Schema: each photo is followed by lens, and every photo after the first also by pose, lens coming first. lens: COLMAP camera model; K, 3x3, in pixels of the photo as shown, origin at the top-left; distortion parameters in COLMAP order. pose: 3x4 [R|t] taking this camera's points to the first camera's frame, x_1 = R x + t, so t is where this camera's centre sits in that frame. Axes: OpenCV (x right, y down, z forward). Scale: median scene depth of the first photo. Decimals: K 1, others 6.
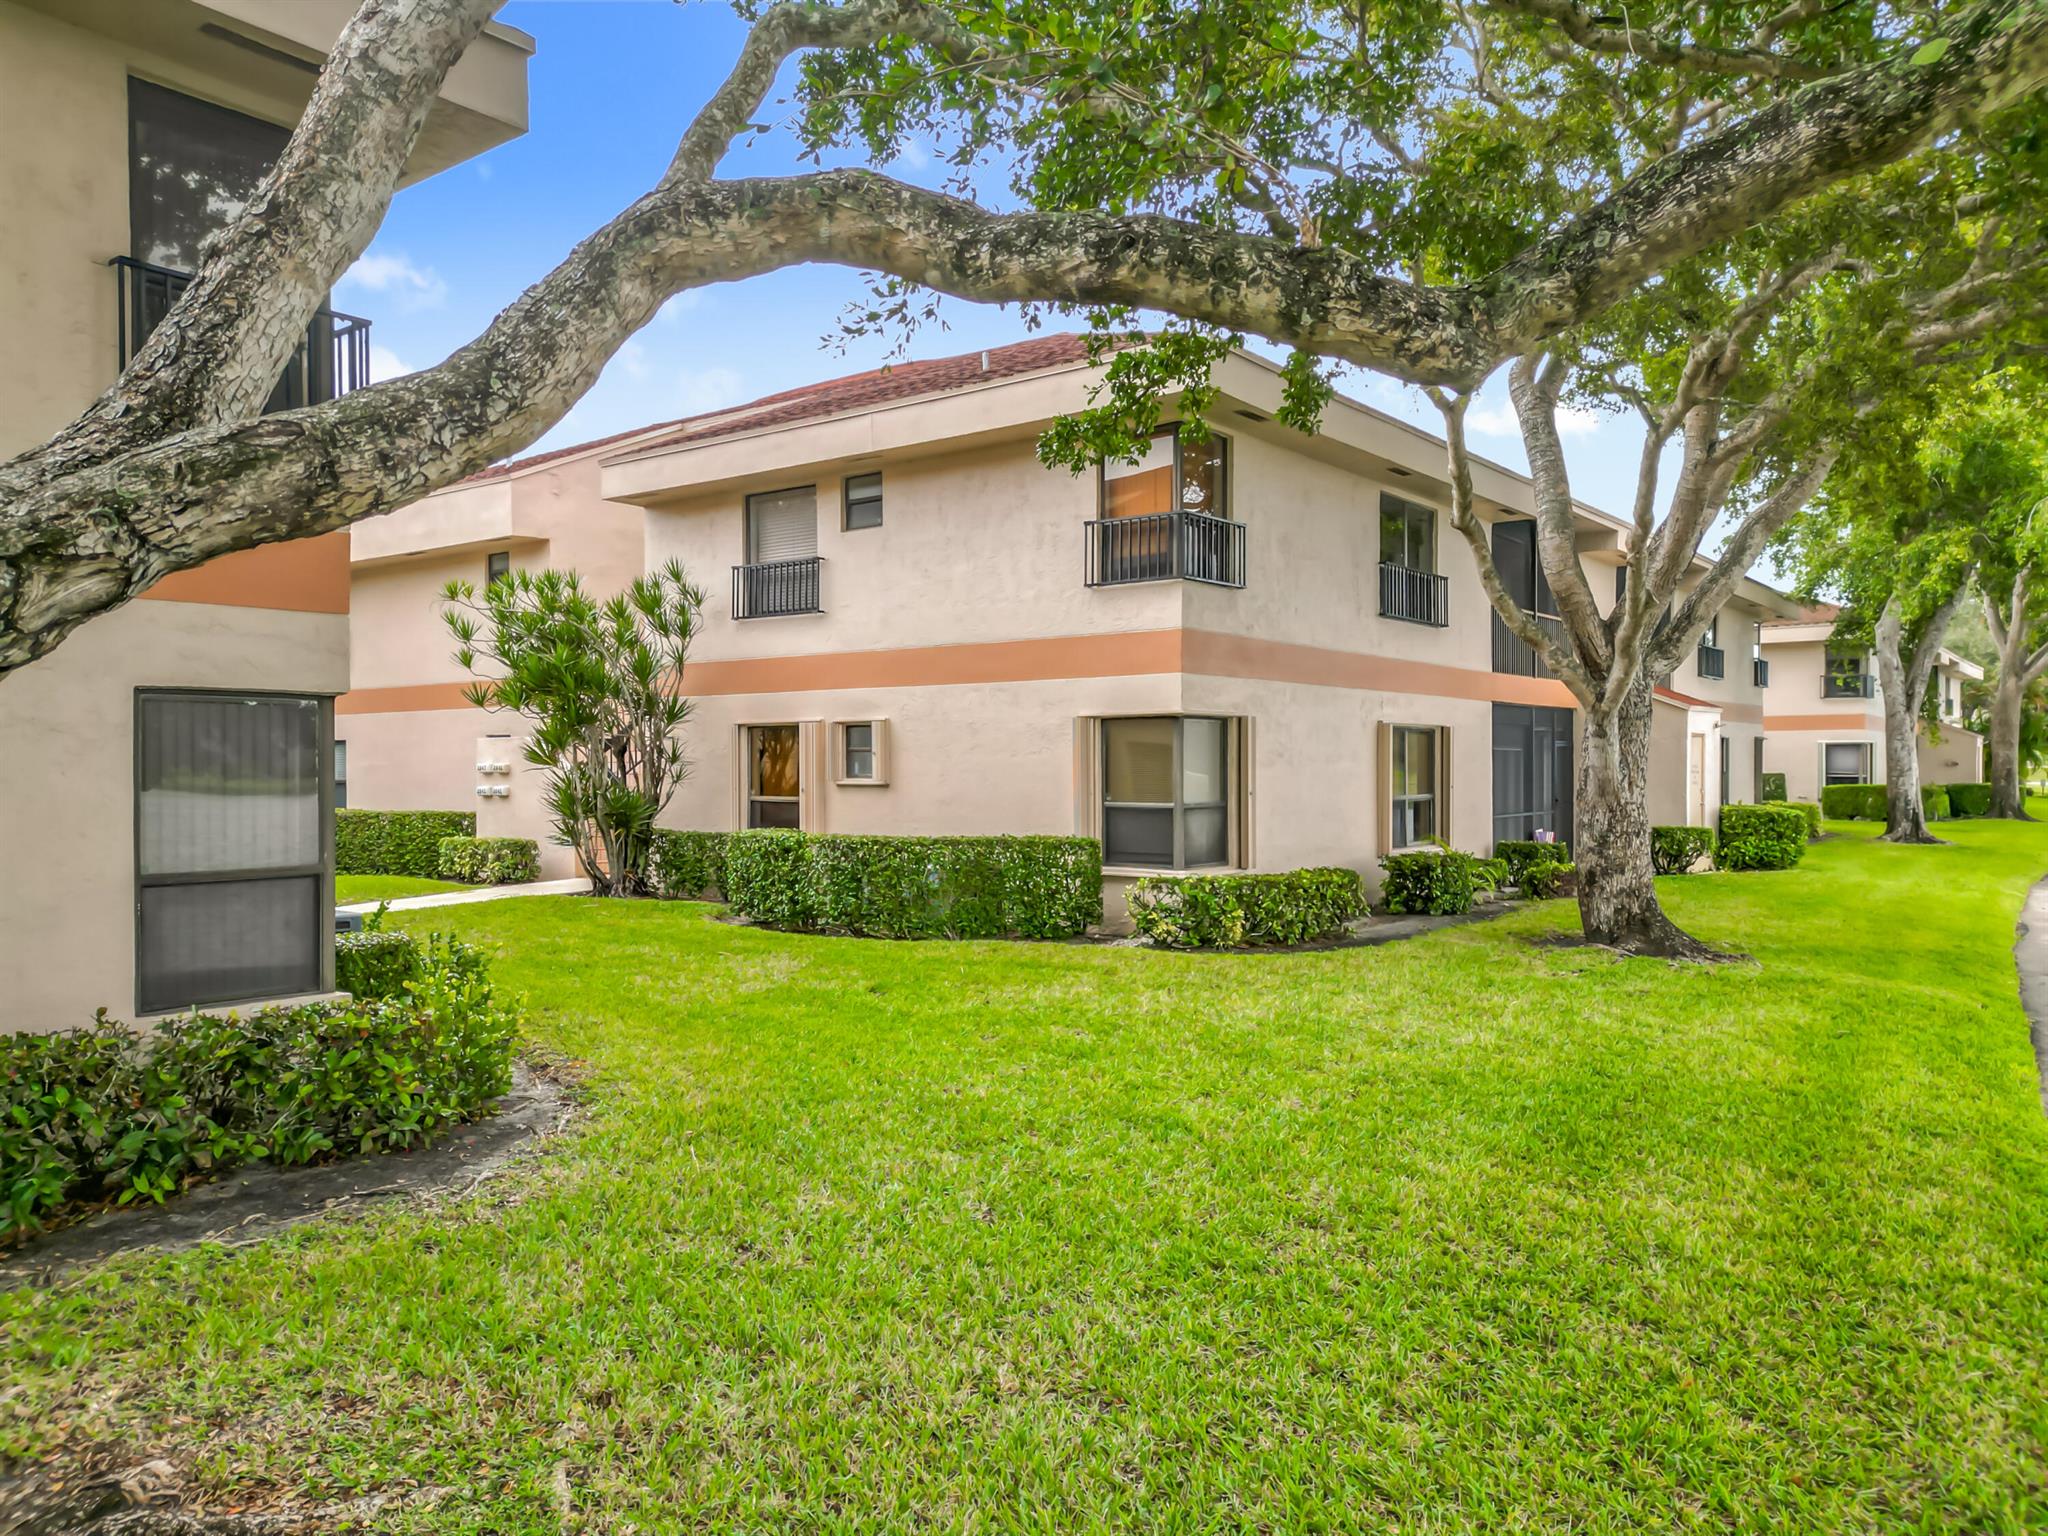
lens RADIAL K [[1432.5, 0, 1024.0], [0, 1432.5, 768.0], [0, 0, 1]] dist [0.070795, -0.068797]
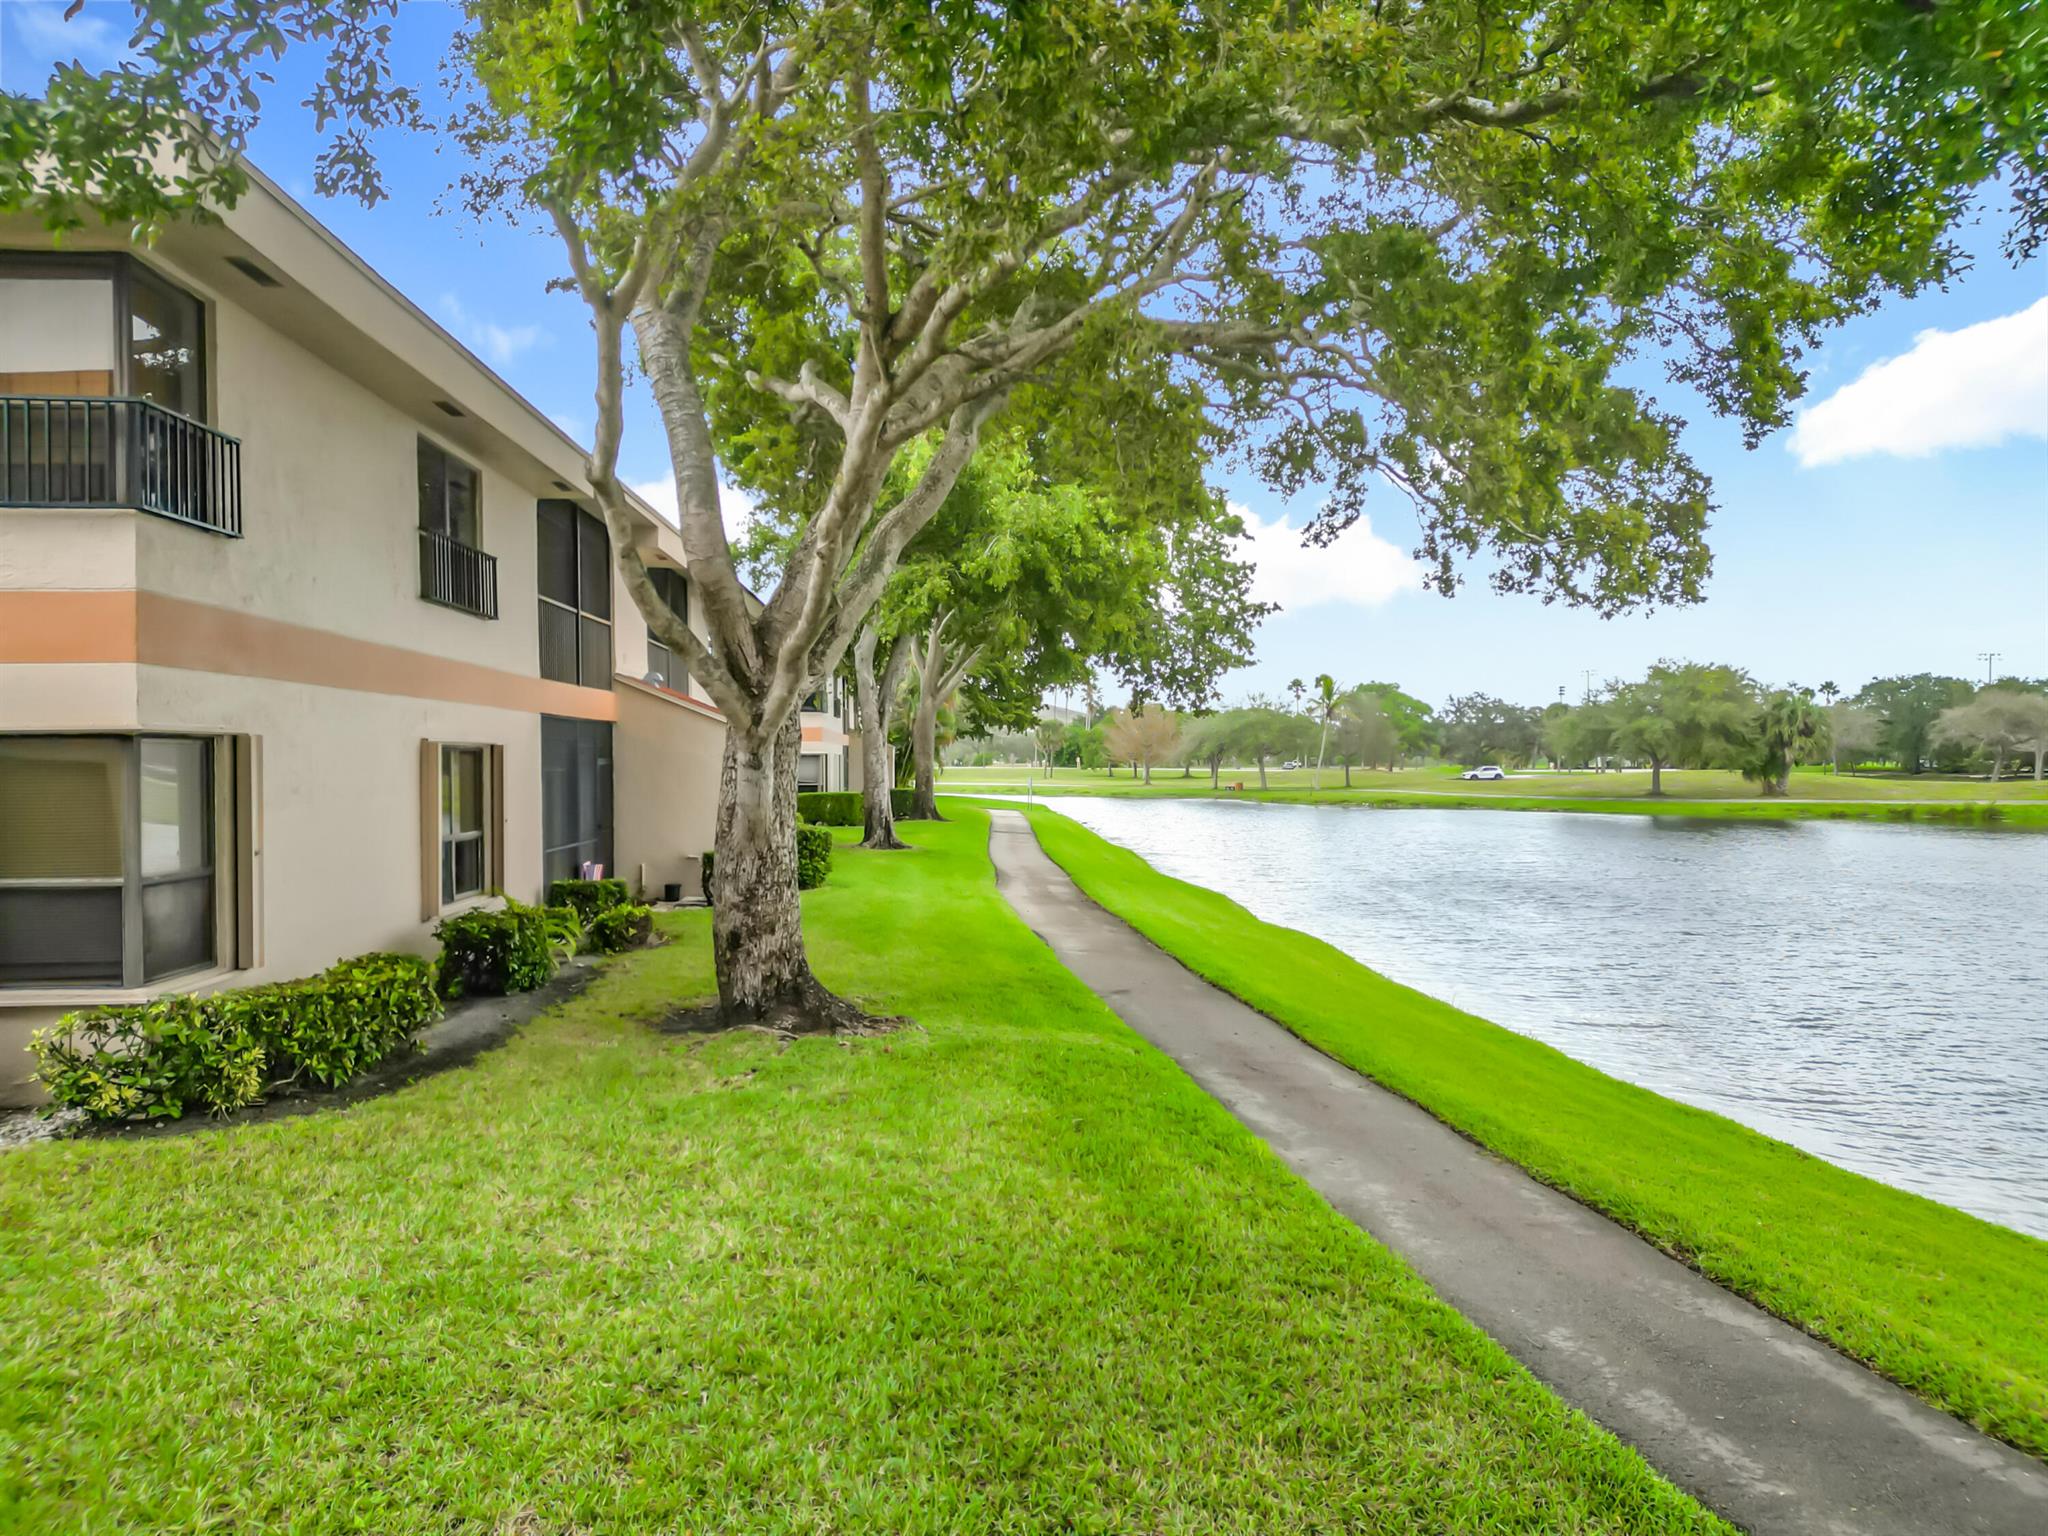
lens RADIAL K [[1432.5, 0, 1024.0], [0, 1432.5, 768.0], [0, 0, 1]] dist [0.070795, -0.068797]
pose [[0.758488, -0.008202, 0.651636, -0.006972], [0.009357, 0.999955, 0.001694, -0.018057], [-0.651620, 0.004812, 0.758530, 0.252758]]
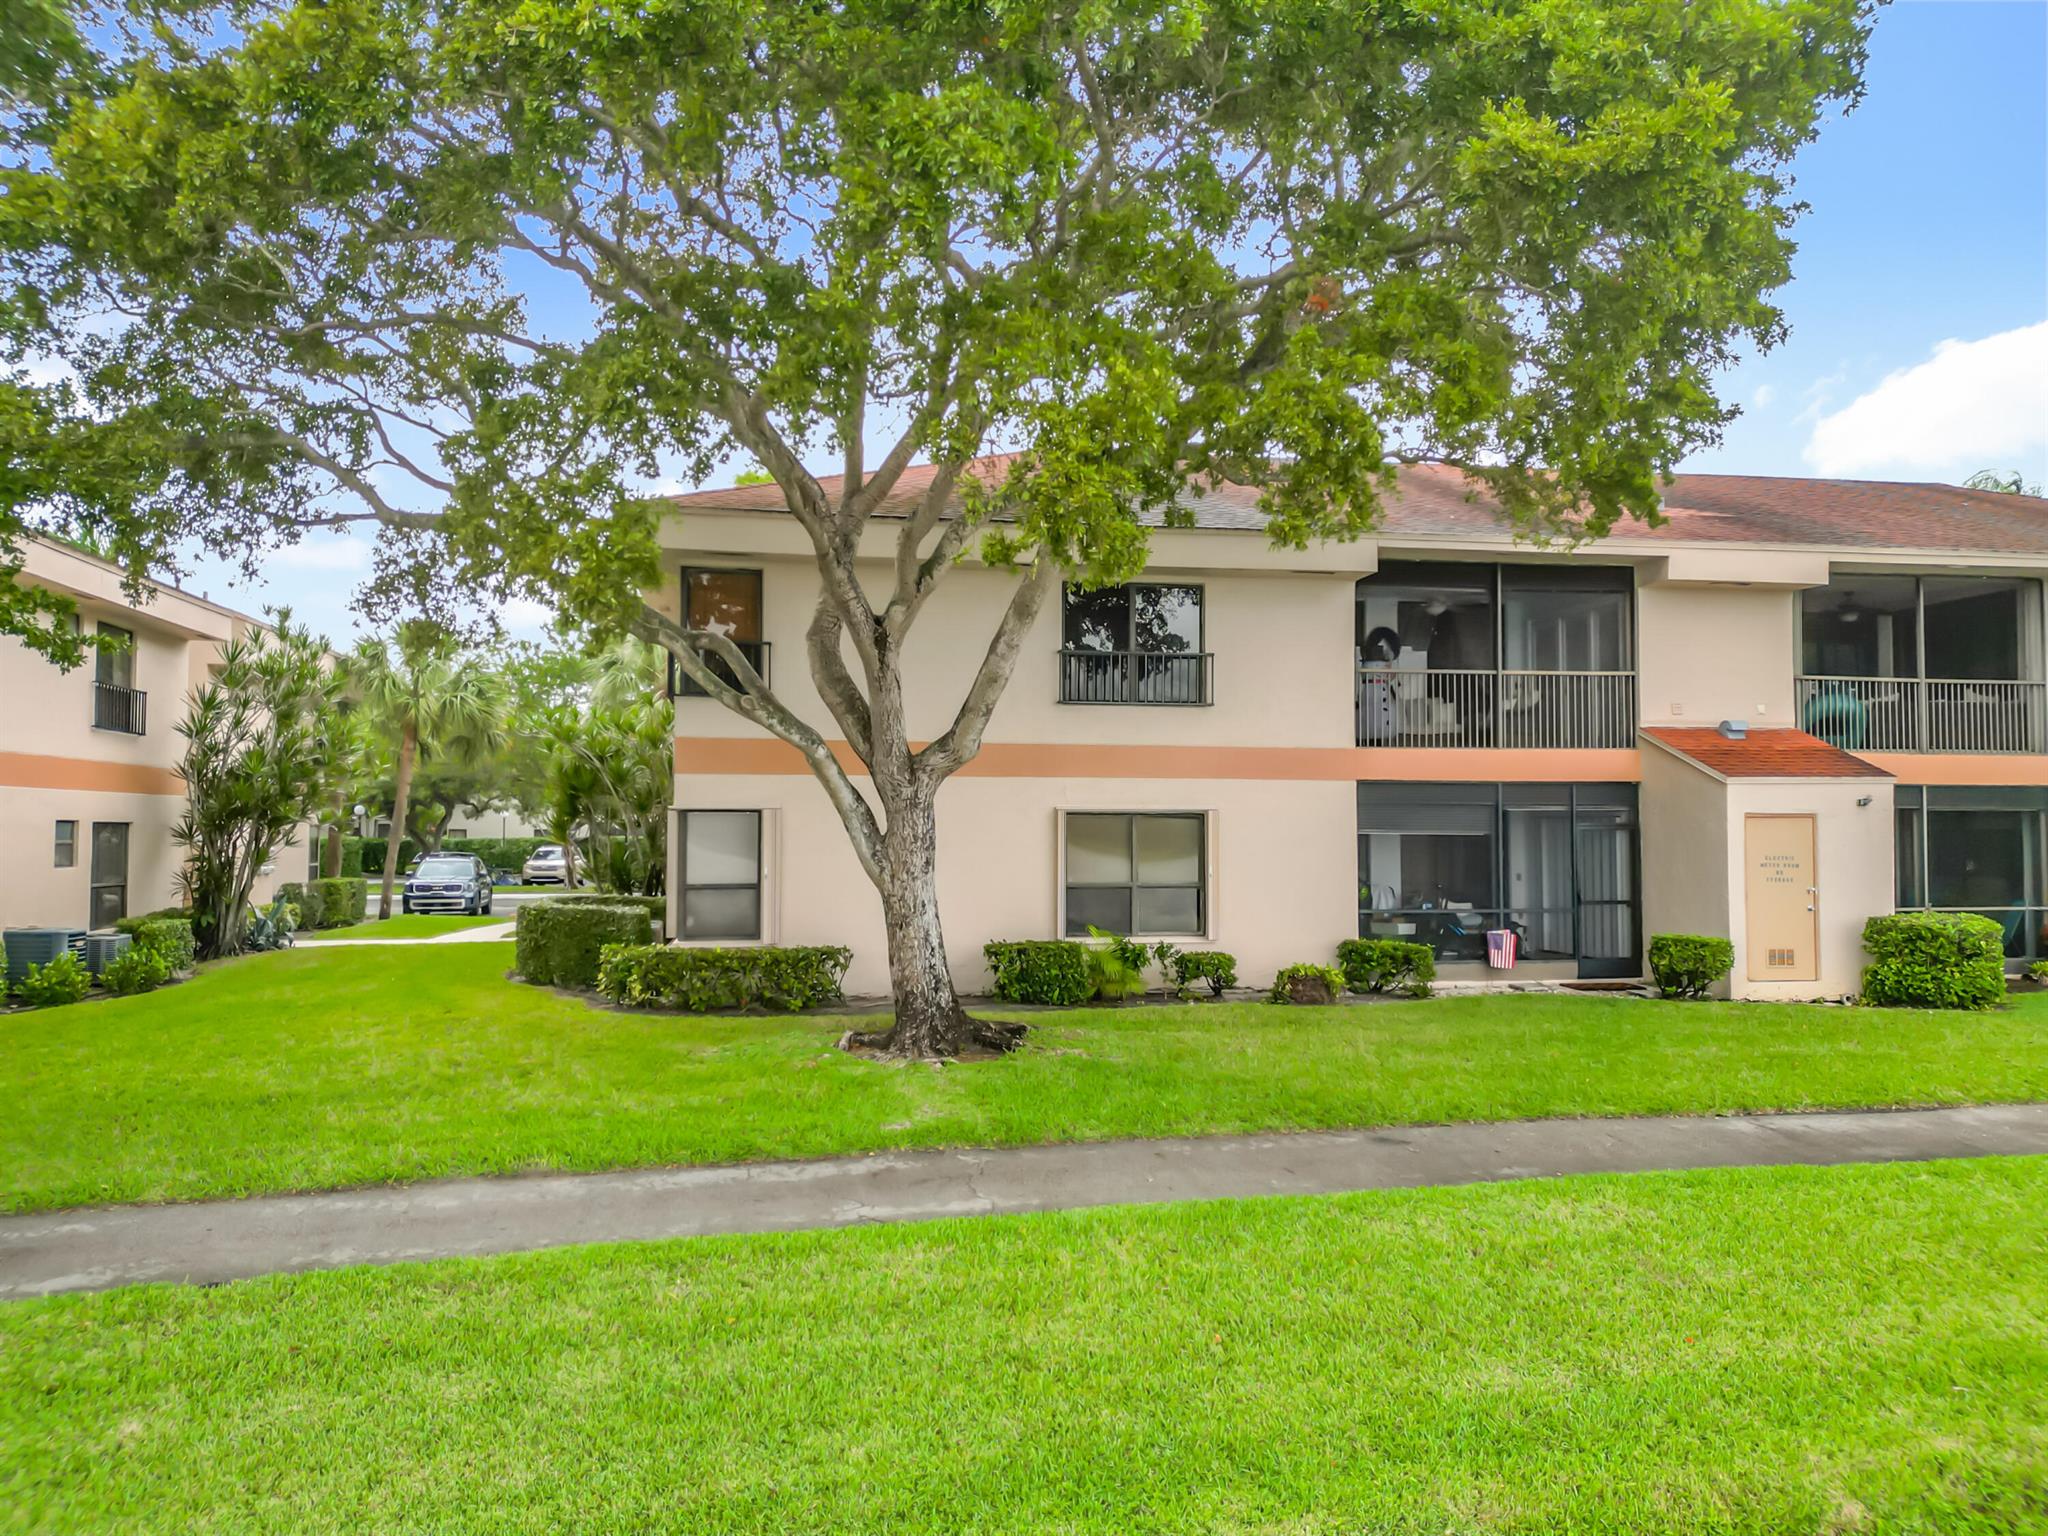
lens RADIAL K [[1432.5, 0, 1024.0], [0, 1432.5, 768.0], [0, 0, 1]] dist [0.070795, -0.068797]
pose [[0.731145, -0.022045, -0.681866, 1.027176], [-0.006574, 0.999204, -0.039353, -0.022715], [0.682191, 0.033255, 0.730418, 0.283620]]
